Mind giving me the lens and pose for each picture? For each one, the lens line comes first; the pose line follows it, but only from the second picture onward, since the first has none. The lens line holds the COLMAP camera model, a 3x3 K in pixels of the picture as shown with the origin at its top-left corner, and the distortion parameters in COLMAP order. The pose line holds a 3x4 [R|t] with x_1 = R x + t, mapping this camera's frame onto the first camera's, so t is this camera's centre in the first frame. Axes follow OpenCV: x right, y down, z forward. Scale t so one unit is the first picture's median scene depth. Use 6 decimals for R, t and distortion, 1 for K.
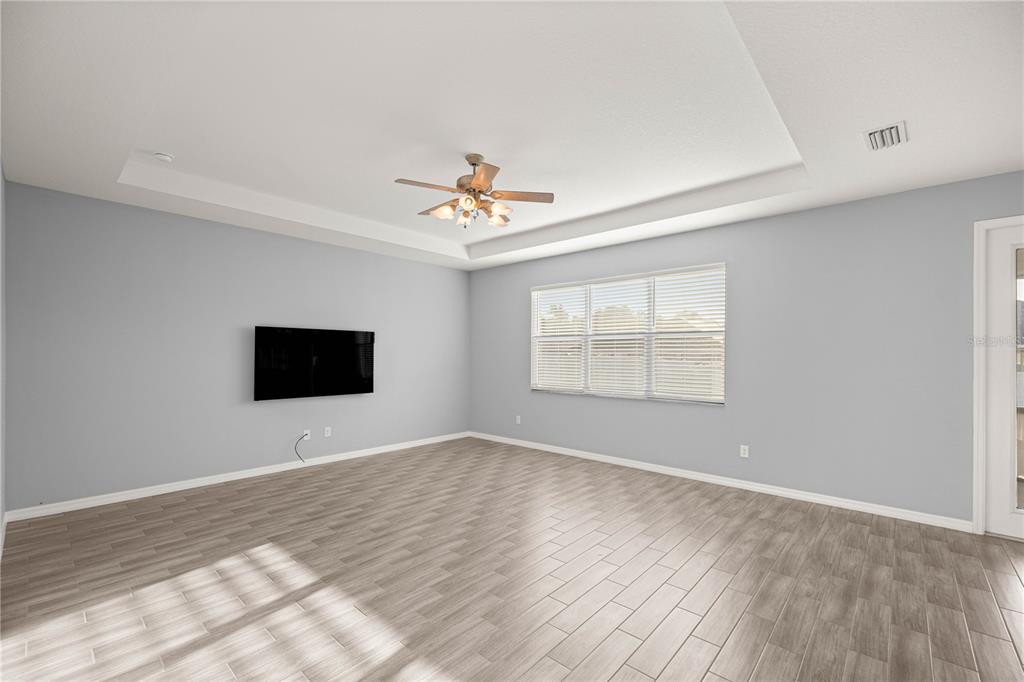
lens RADIAL K [[432.9, 0, 516.1], [0, 432.9, 353.3], [0, 0, 1]] dist [-0.000982, -0.000234]
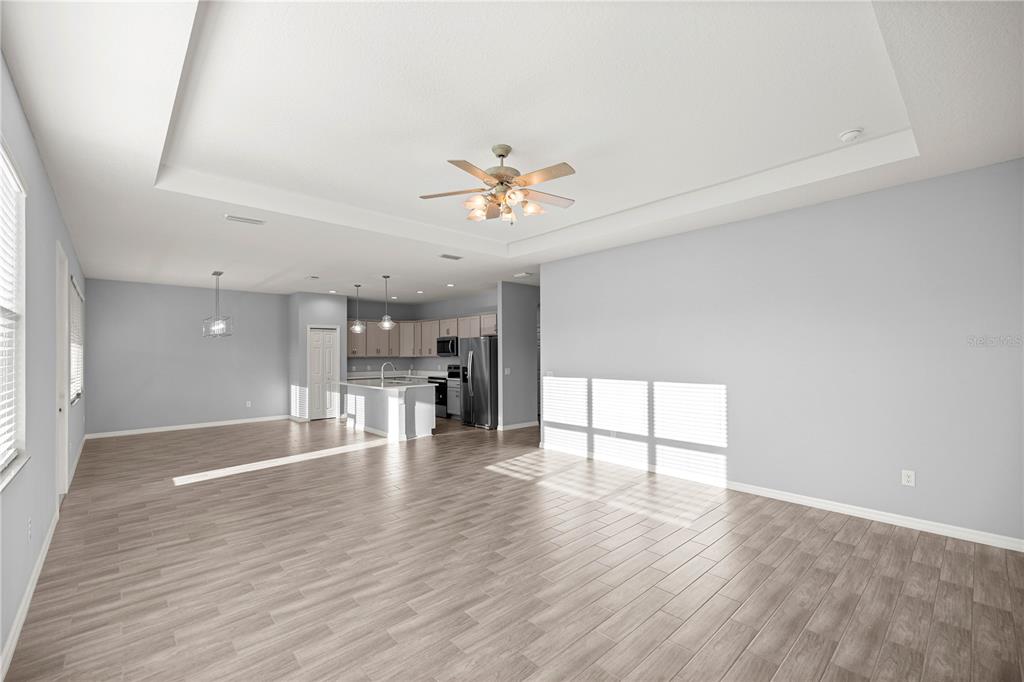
lens RADIAL K [[432.9, 0, 516.1], [0, 432.9, 353.3], [0, 0, 1]] dist [-0.000982, -0.000234]
pose [[-0.995620, 0.002507, 0.093459, -0.215123], [0.002029, 0.999984, -0.005210, -0.003637], [-0.093471, -0.004997, -0.995609, 1.938746]]
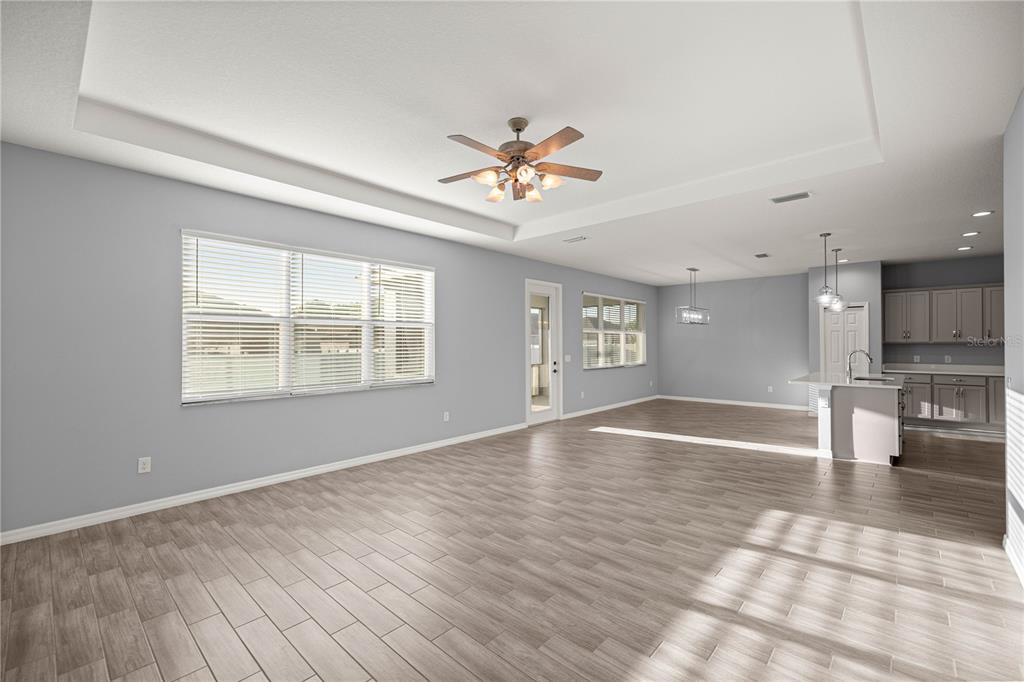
lens RADIAL K [[428.6, 0, 512.0], [0, 428.6, 341.0], [0, 0, 1]] dist [-0.000683, 0.000200]
pose [[0.013557, 0.000619, 0.999908, -0.982629], [-0.000720, 1.000000, -0.000610, -0.002519], [-0.999908, -0.000712, 0.013558, 1.008000]]
